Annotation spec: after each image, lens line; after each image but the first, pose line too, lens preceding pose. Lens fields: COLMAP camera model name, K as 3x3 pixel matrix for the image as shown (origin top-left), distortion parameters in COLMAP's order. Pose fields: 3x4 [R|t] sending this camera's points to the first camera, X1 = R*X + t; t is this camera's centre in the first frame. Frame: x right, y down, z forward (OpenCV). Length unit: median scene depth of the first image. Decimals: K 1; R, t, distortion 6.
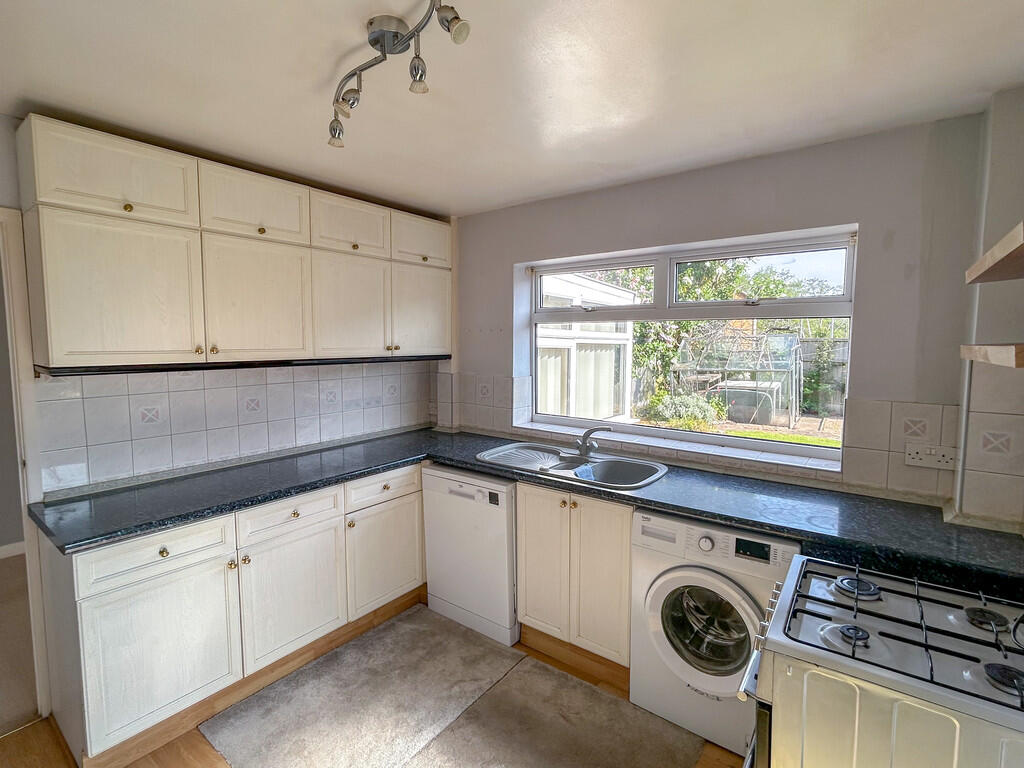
lens RADIAL K [[490.0, 0, 507.1], [0, 490.0, 379.9], [0, 0, 1]] dist [-0.001964, -0.000250]
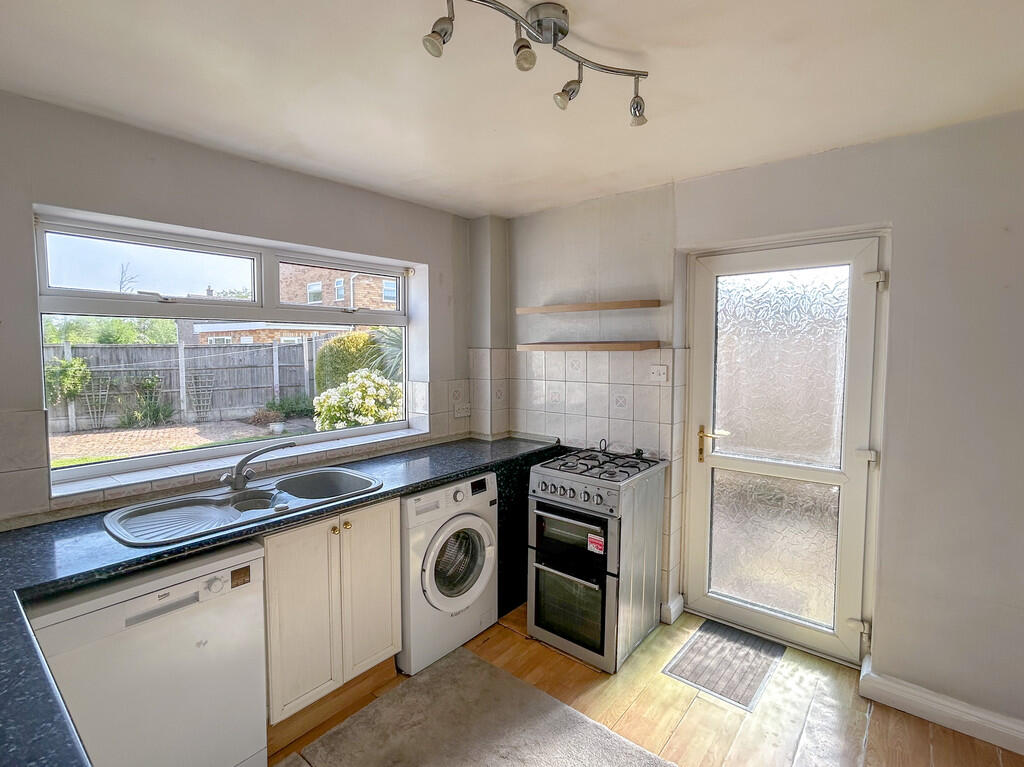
lens RADIAL K [[499.7, 0, 515.9], [0, 499.7, 379.1], [0, 0, 1]] dist [-0.001355, -0.000145]
pose [[0.037967, -0.071719, 0.996702, -0.714346], [0.085803, 0.993971, 0.068255, -0.044589], [-0.995588, 0.082929, 0.043892, 0.601958]]
